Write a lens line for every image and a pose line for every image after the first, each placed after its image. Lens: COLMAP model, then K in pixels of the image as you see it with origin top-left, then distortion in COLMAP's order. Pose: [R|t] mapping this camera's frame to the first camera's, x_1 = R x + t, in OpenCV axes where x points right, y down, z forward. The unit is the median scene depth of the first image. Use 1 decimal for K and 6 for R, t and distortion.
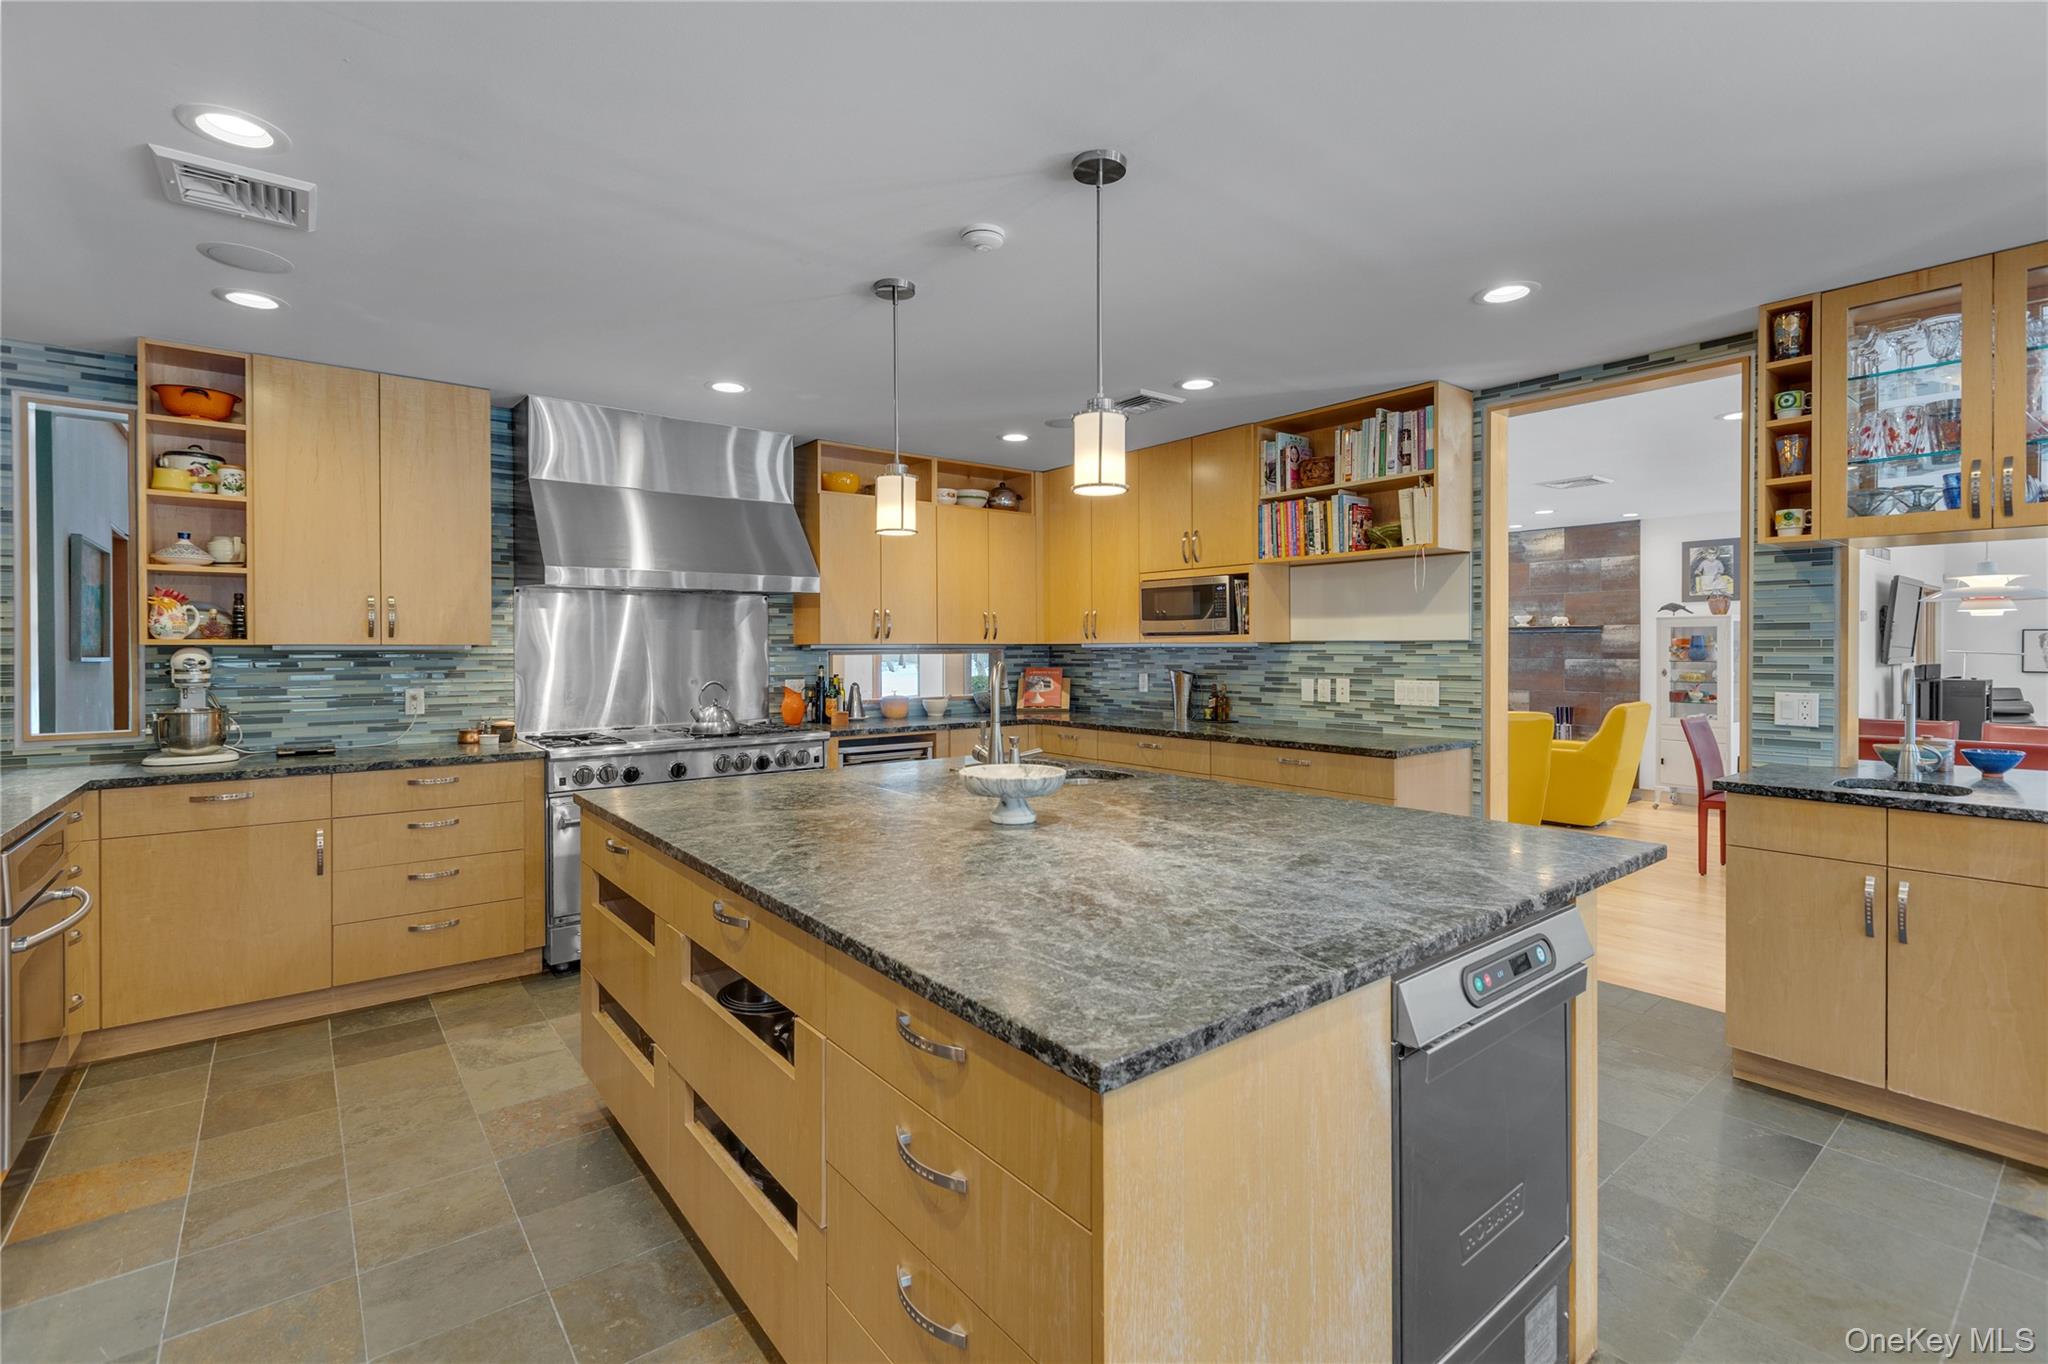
lens RADIAL K [[923.8, 0, 1023.5], [0, 923.8, 653.6], [0, 0, 1]] dist [0.011632, -0.000009]
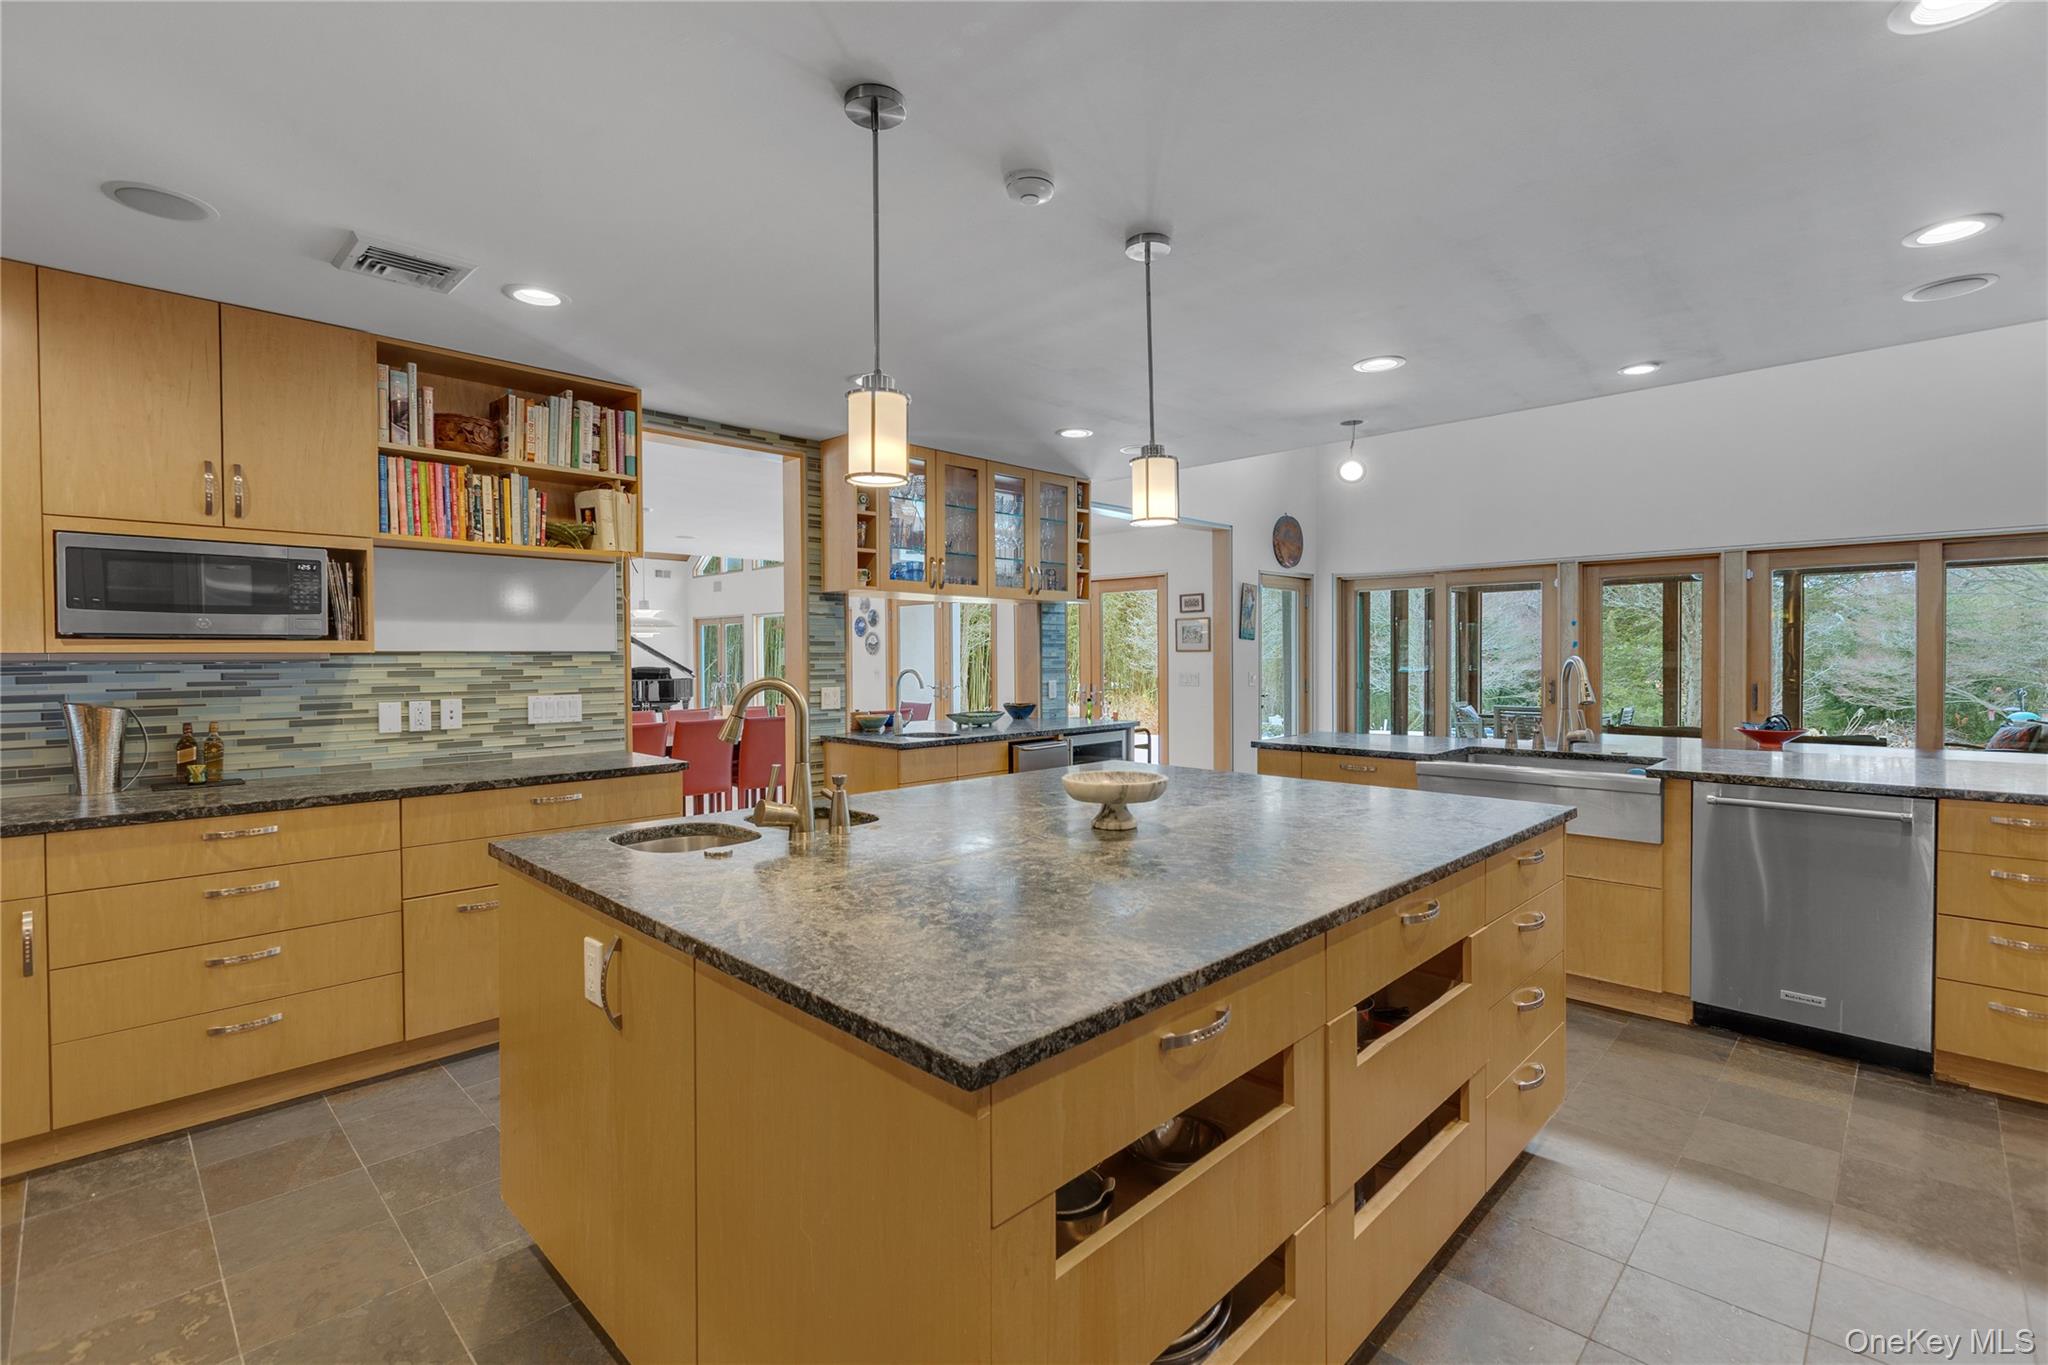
lens RADIAL K [[923.8, 0, 1023.5], [0, 923.8, 654.1], [0, 0, 1]] dist [0.011632, -0.000009]
pose [[-0.113066, 0.002647, 0.993584, -0.523503], [0.010621, 0.999943, -0.001455, -0.004991], [-0.993531, 0.010389, -0.113087, 0.635417]]
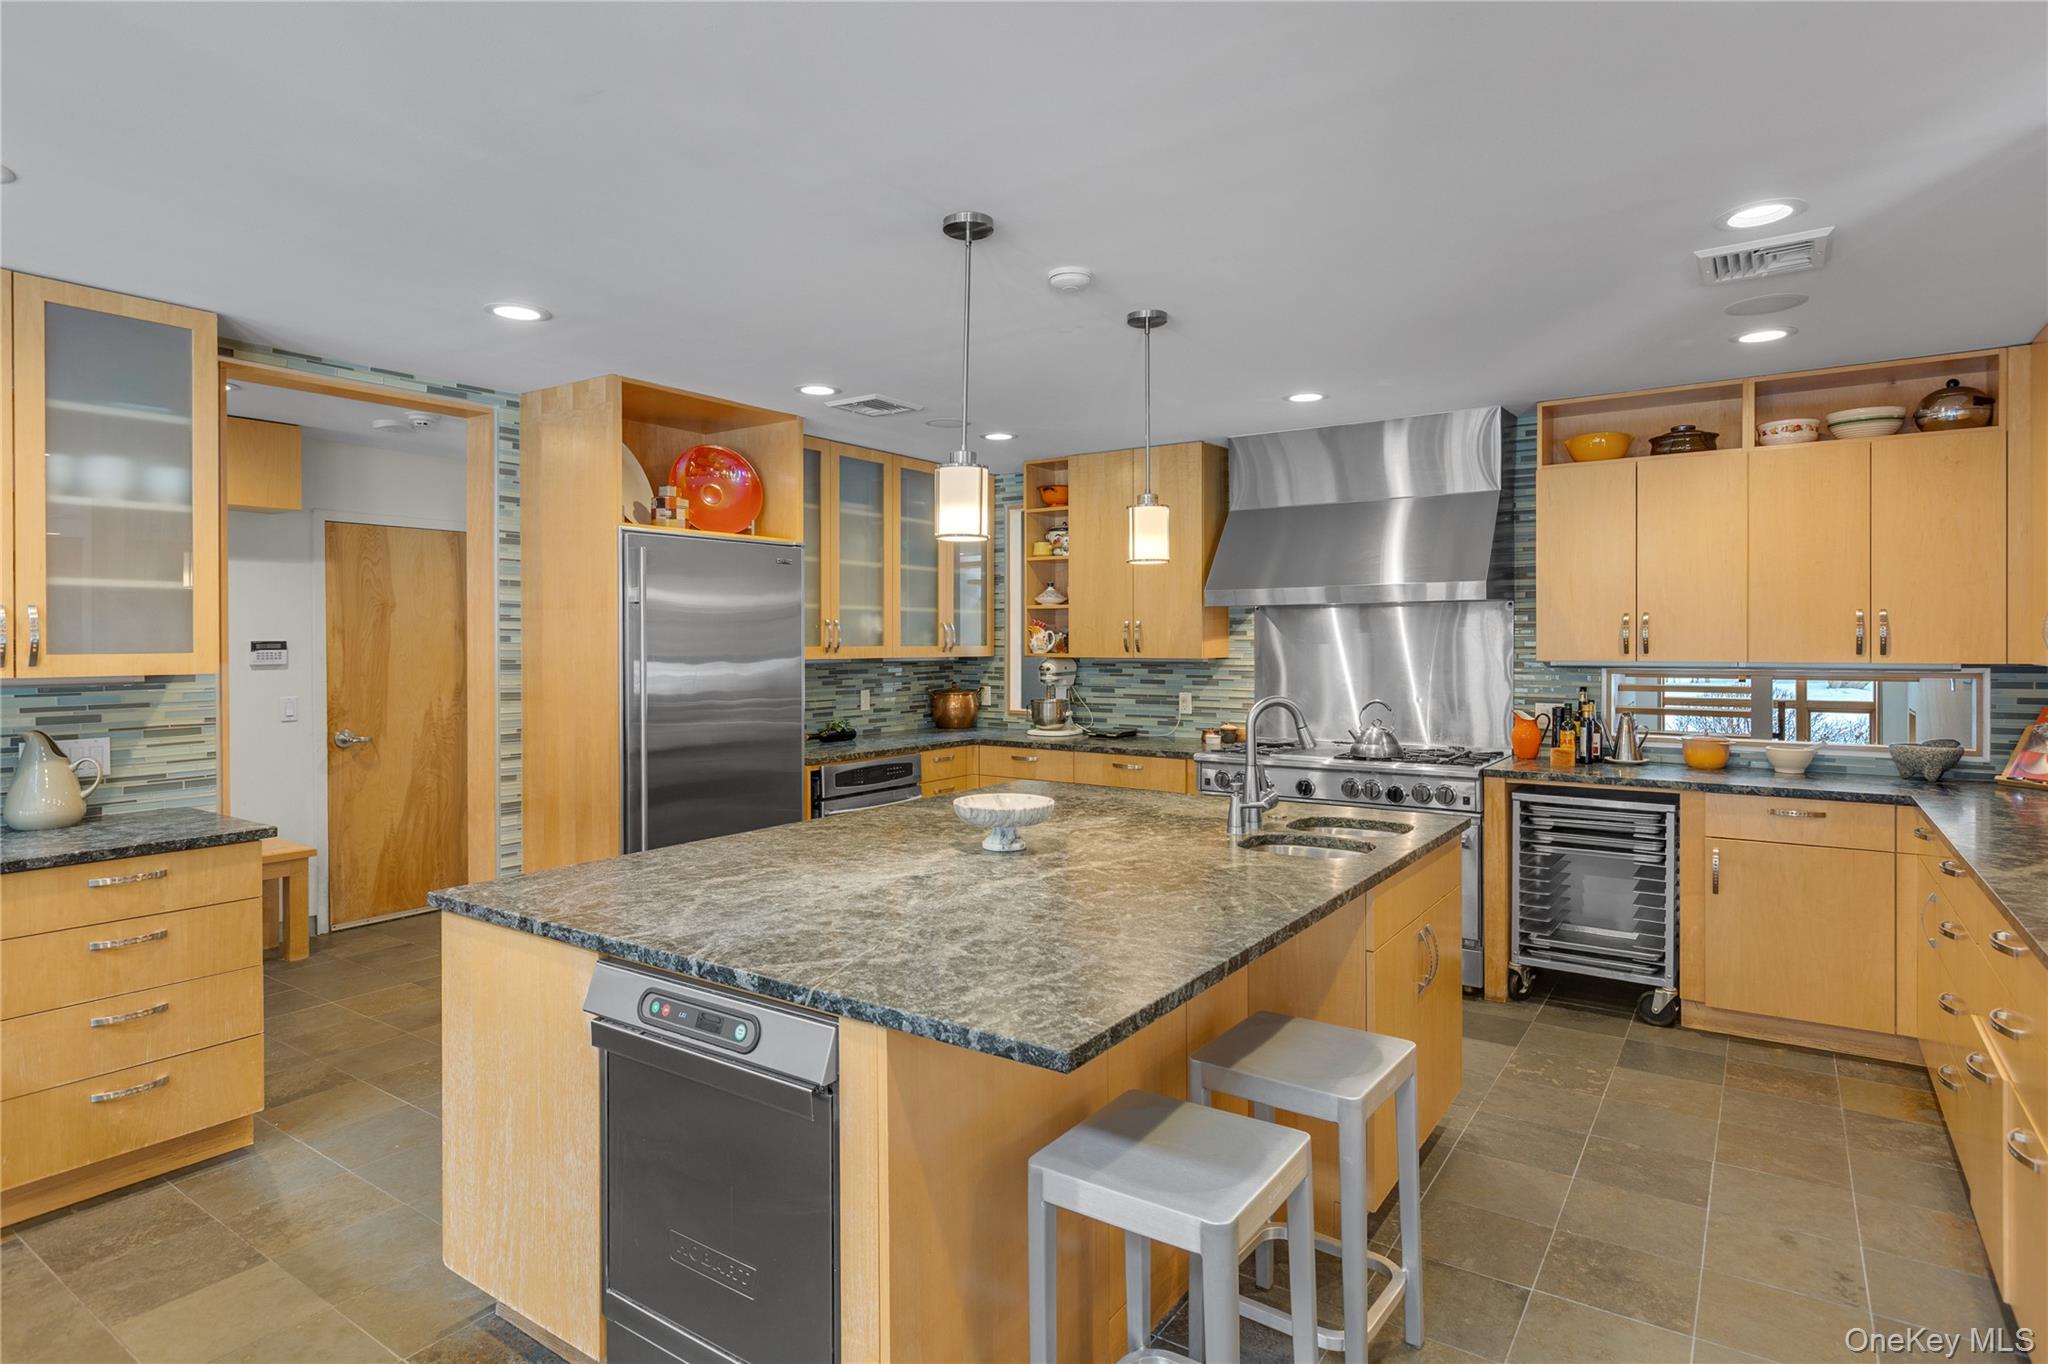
lens RADIAL K [[1101.7, 0, 1018.2], [0, 1101.7, 640.1], [0, 0, 1]] dist [0.003220, -0.000221]
pose [[0.283029, 0.003053, -0.959107, 0.630078], [-0.005049, 0.999986, 0.001693, -0.030791], [0.959098, 0.004363, 0.283040, 0.346223]]
